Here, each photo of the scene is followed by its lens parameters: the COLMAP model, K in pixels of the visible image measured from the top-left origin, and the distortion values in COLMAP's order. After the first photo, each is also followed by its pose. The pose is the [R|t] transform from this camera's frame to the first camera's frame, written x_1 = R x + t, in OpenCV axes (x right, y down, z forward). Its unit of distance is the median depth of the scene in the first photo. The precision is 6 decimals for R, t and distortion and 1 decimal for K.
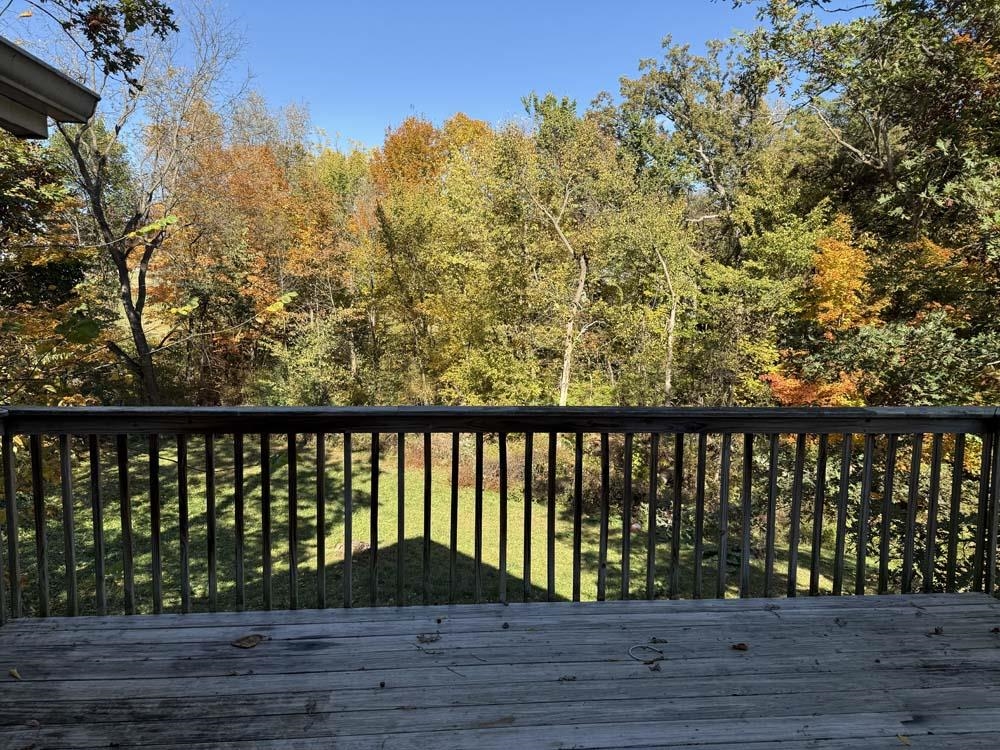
lens RADIAL K [[700.9, 0, 493.4], [0, 700.9, 381.1], [0, 0, 1]] dist [0.071103, -0.097854]
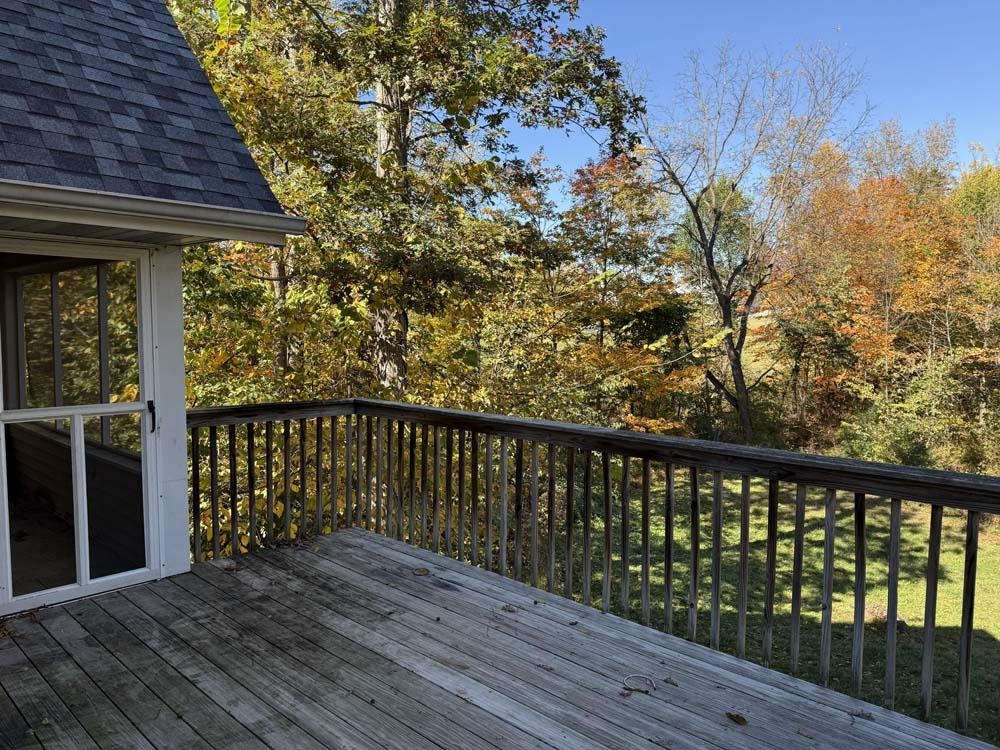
lens RADIAL K [[697.3, 0, 496.5], [0, 697.3, 381.9], [0, 0, 1]] dist [0.071585, -0.084686]
pose [[0.651525, 0.044777, -0.757305, 0.096355], [-0.086308, 0.996150, -0.015353, -0.000465], [0.753702, 0.075365, 0.652881, 0.020208]]
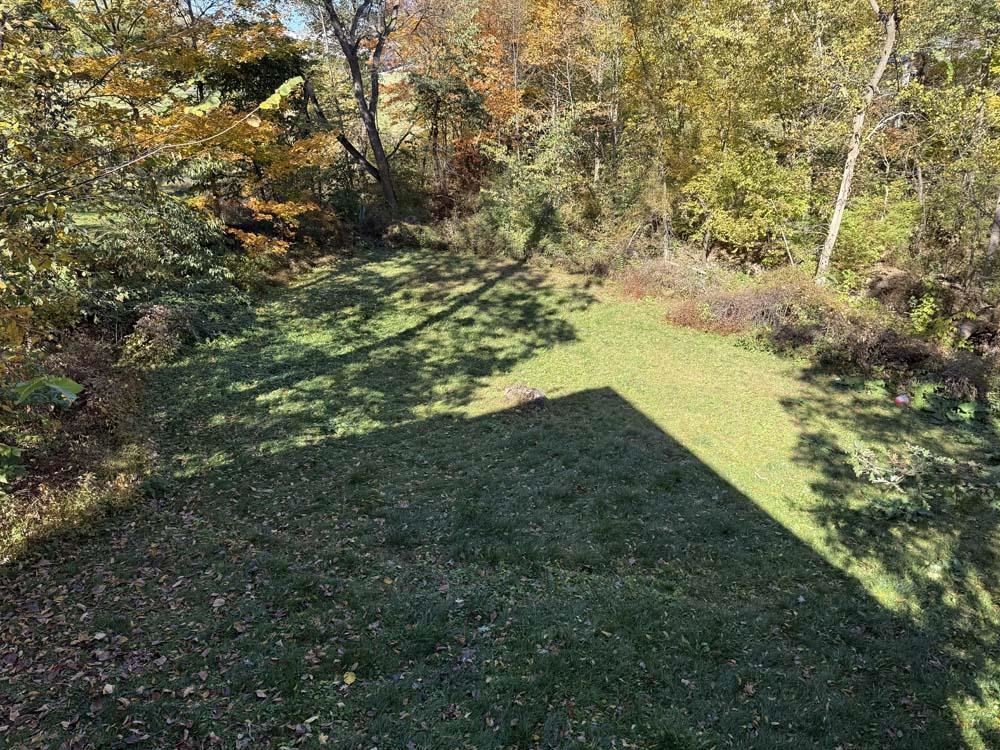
lens RADIAL K [[698.4, 0, 506.2], [0, 698.4, 378.3], [0, 0, 1]] dist [0.072497, -0.096803]
pose [[0.931642, 0.111399, -0.345881, 0.053184], [-0.015071, 0.962877, 0.269520, -0.012169], [0.363065, -0.245884, 0.898735, 0.135930]]
